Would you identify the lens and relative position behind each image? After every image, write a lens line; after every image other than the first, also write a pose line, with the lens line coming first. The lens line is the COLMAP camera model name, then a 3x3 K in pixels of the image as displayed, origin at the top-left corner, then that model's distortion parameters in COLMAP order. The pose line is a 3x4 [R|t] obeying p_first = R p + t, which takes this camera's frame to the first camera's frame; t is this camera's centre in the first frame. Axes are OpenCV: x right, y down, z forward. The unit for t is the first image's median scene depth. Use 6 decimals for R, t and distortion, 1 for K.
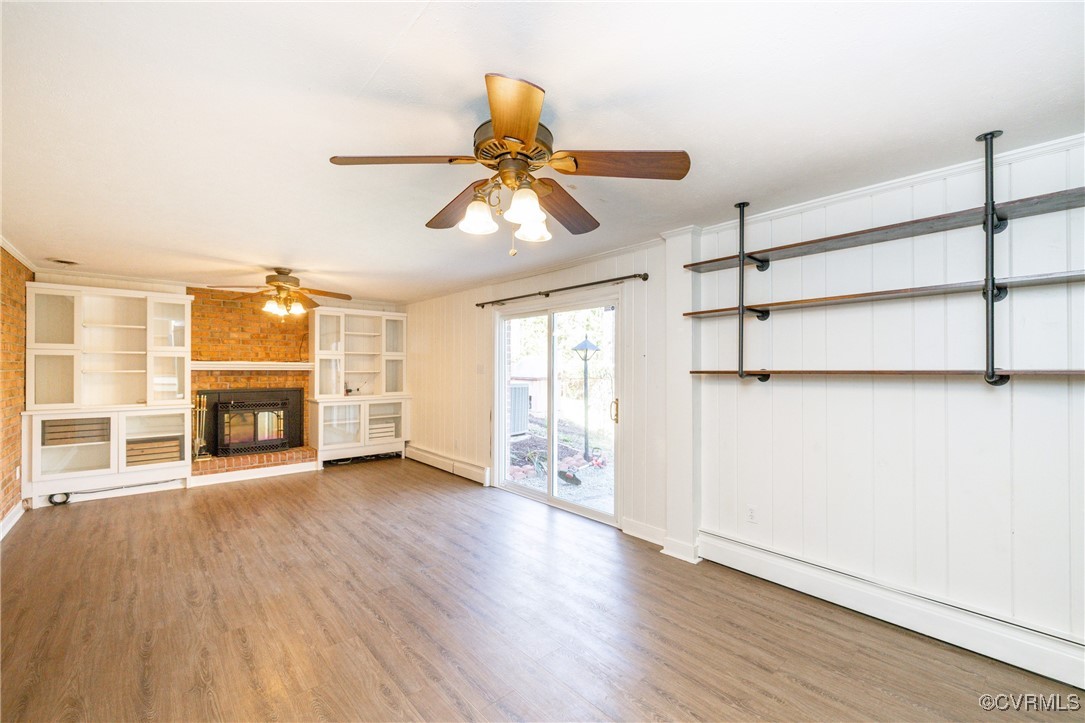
lens RADIAL K [[460.1, 0, 535.6], [0, 460.1, 365.8], [0, 0, 1]] dist [-0.002358, 0.000351]
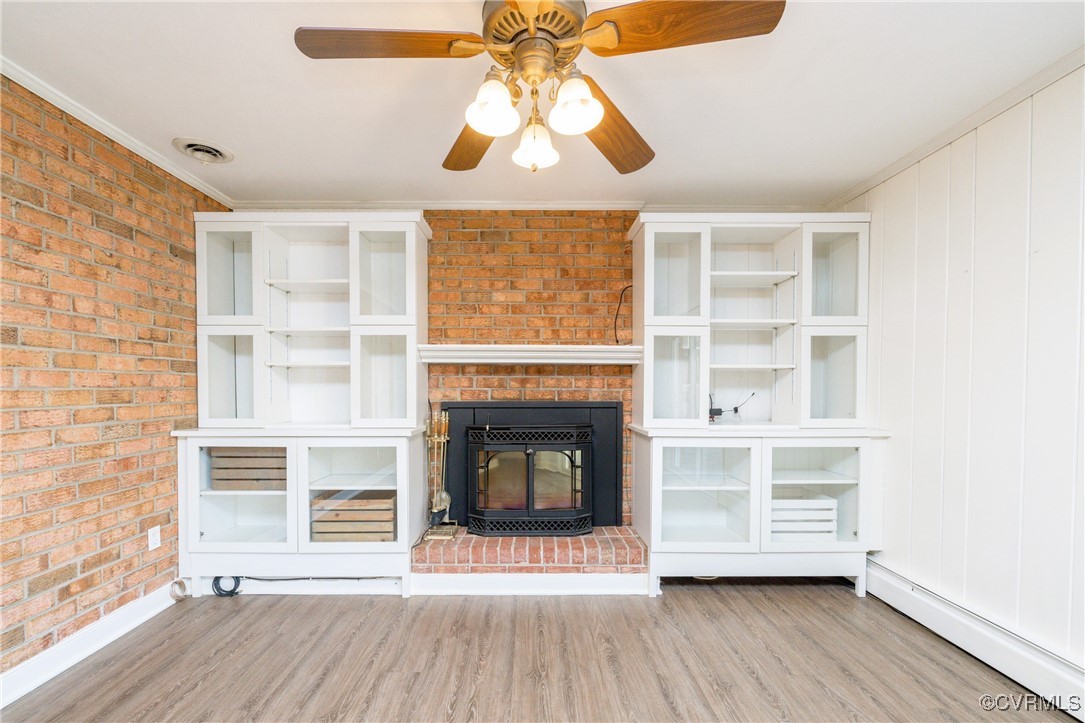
lens RADIAL K [[460.1, 0, 535.9], [0, 460.1, 400.1], [0, 0, 1]] dist [-0.002358, 0.000351]
pose [[0.769188, 0.014741, -0.638852, -0.372173], [0.002884, 0.999644, 0.026538, 0.045114], [0.639016, -0.022255, 0.768871, 0.795517]]
